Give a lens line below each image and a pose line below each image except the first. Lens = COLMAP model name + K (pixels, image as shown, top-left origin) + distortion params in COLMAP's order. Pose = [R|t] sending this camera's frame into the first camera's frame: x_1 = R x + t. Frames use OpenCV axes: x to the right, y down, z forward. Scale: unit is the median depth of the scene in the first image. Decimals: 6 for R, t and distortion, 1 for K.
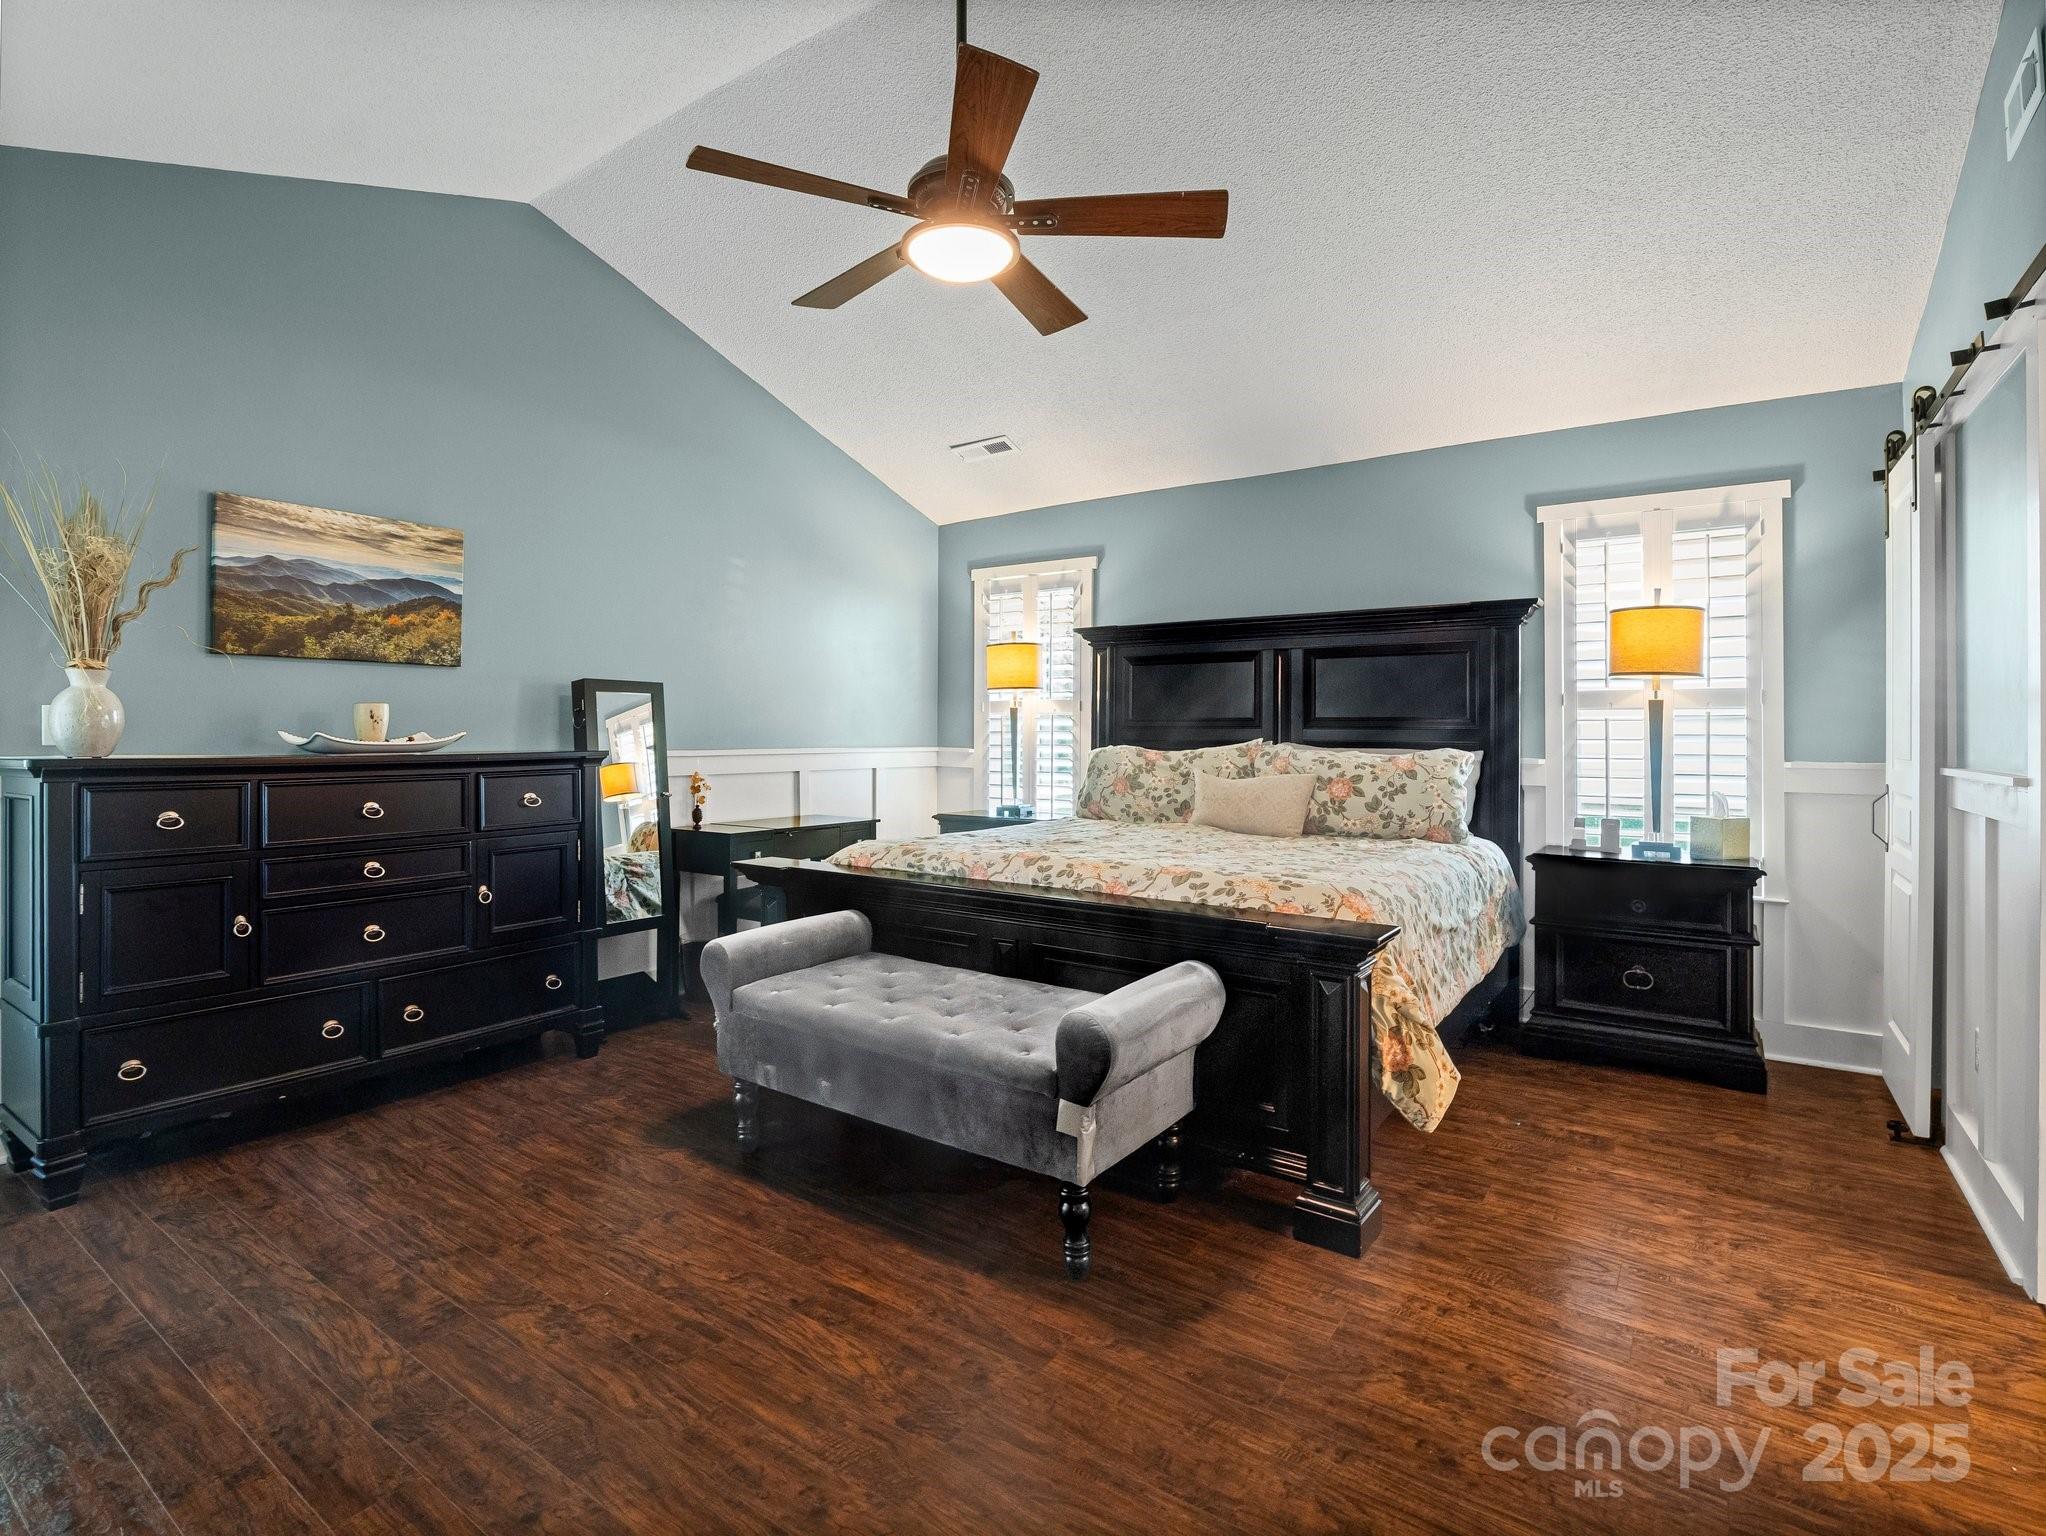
lens RADIAL K [[1014.5, 0, 1020.7], [0, 1014.5, 746.5], [0, 0, 1]] dist [-0.002079, -0.000053]
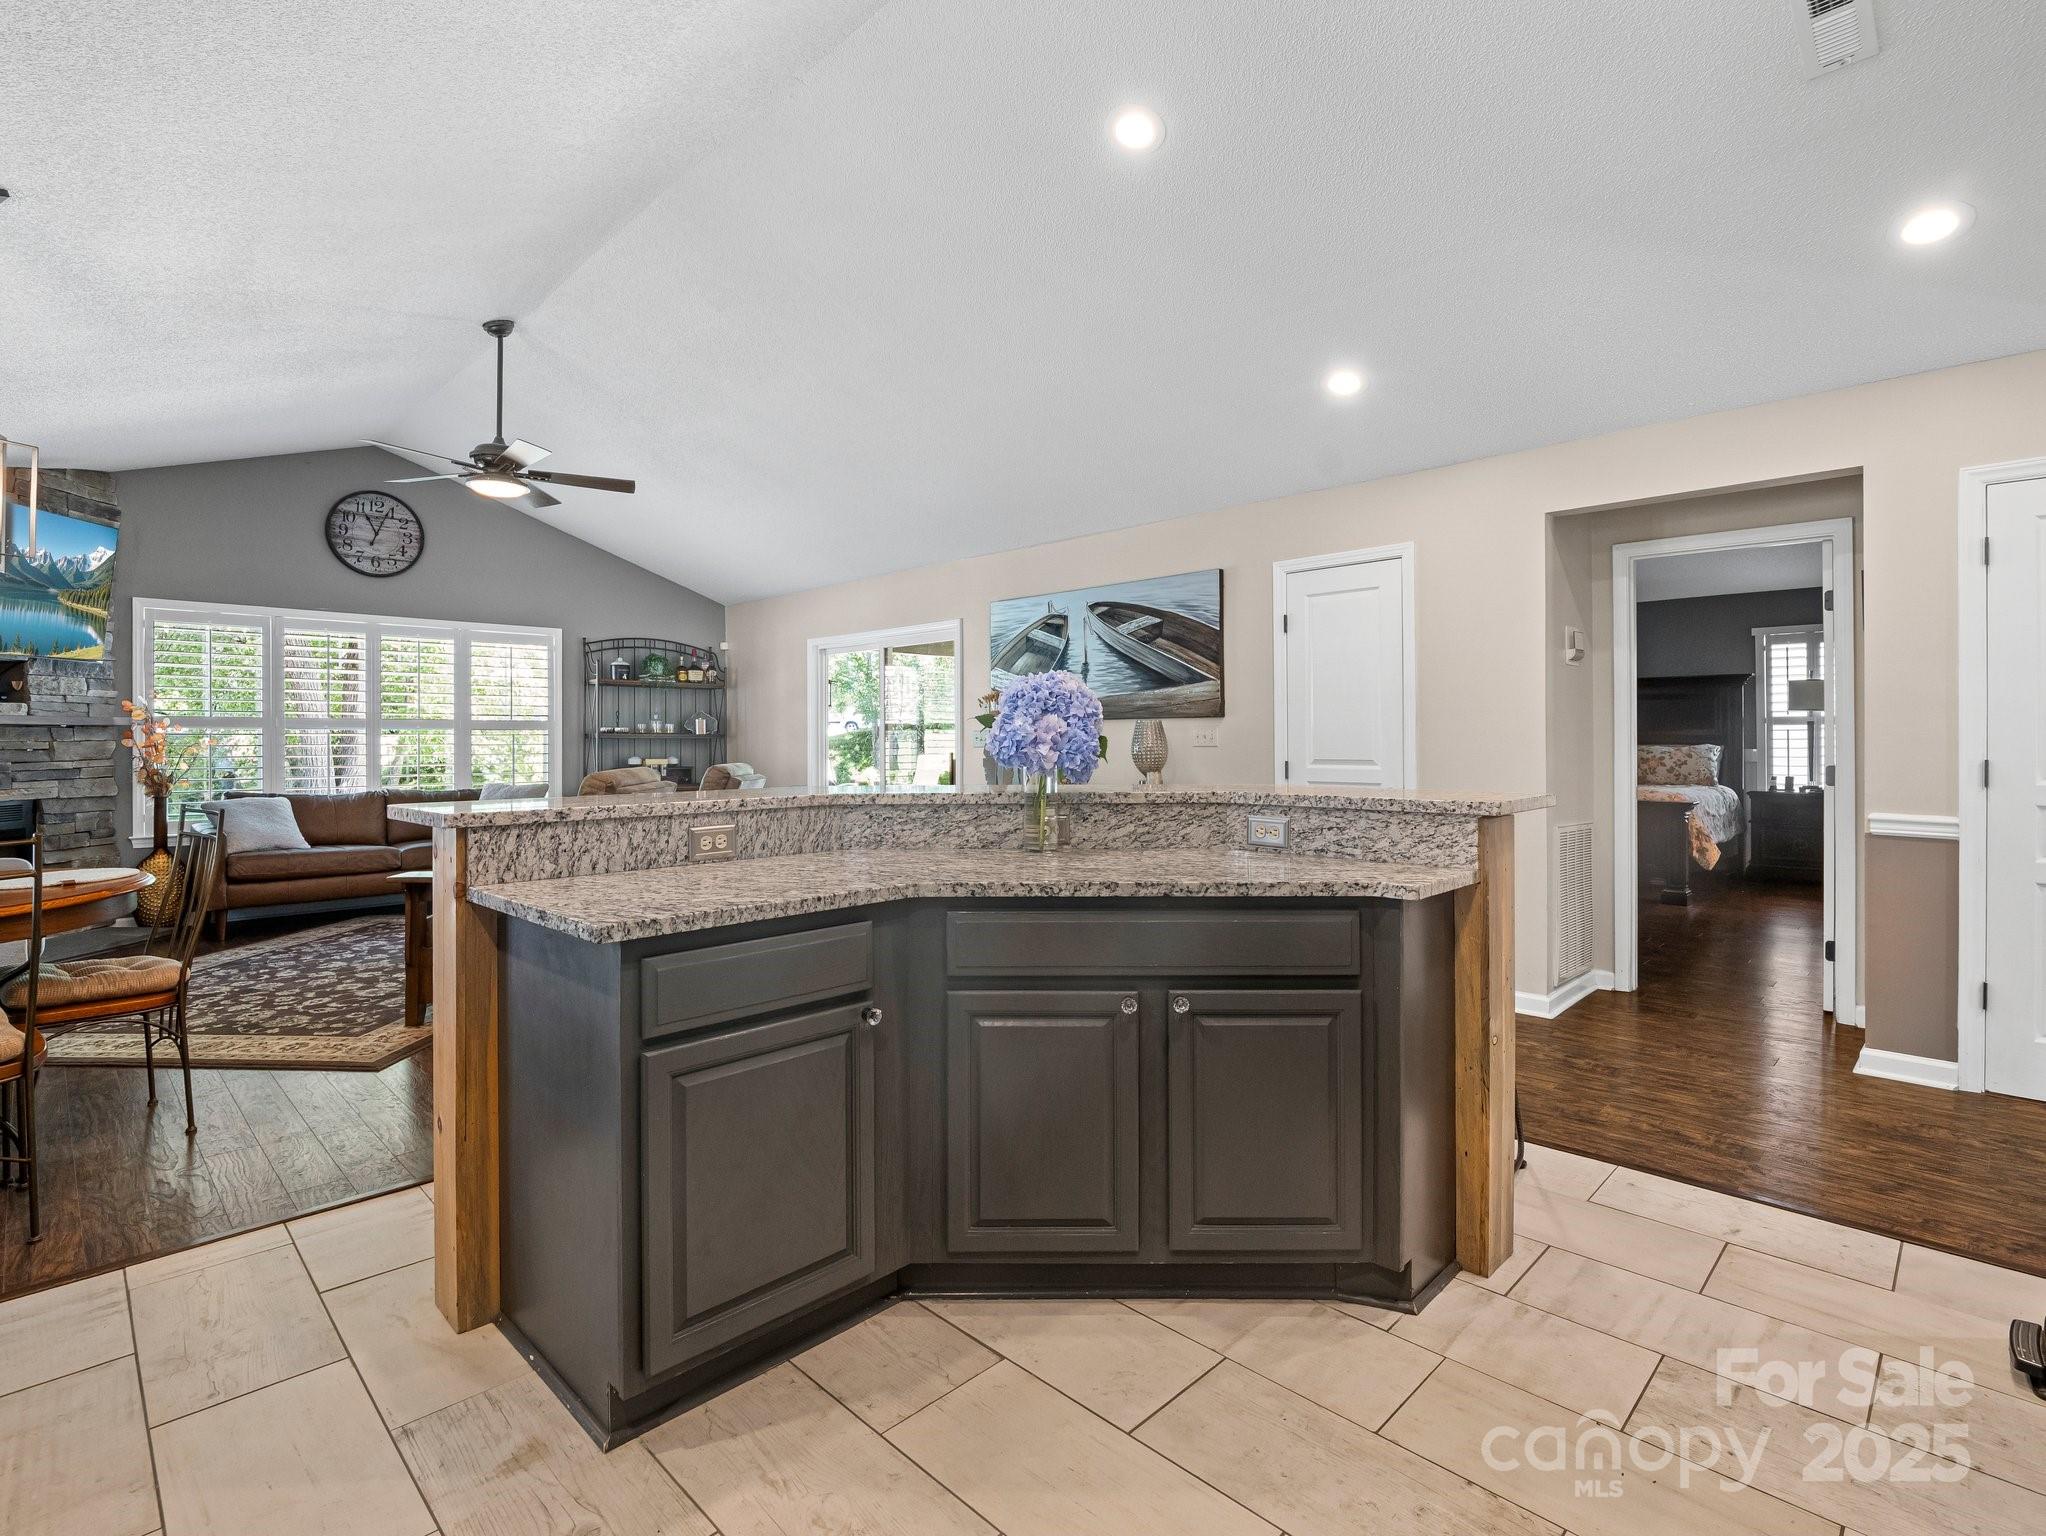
lens RADIAL K [[995.8, 0, 1023.6], [0, 995.8, 738.9], [0, 0, 1]] dist [-0.009966, -0.000458]
pose [[0.984255, -0.008508, -0.176547, -0.654181], [0.007055, 0.999936, -0.008857, -0.001099], [0.176611, 0.007472, 0.984252, -1.369016]]
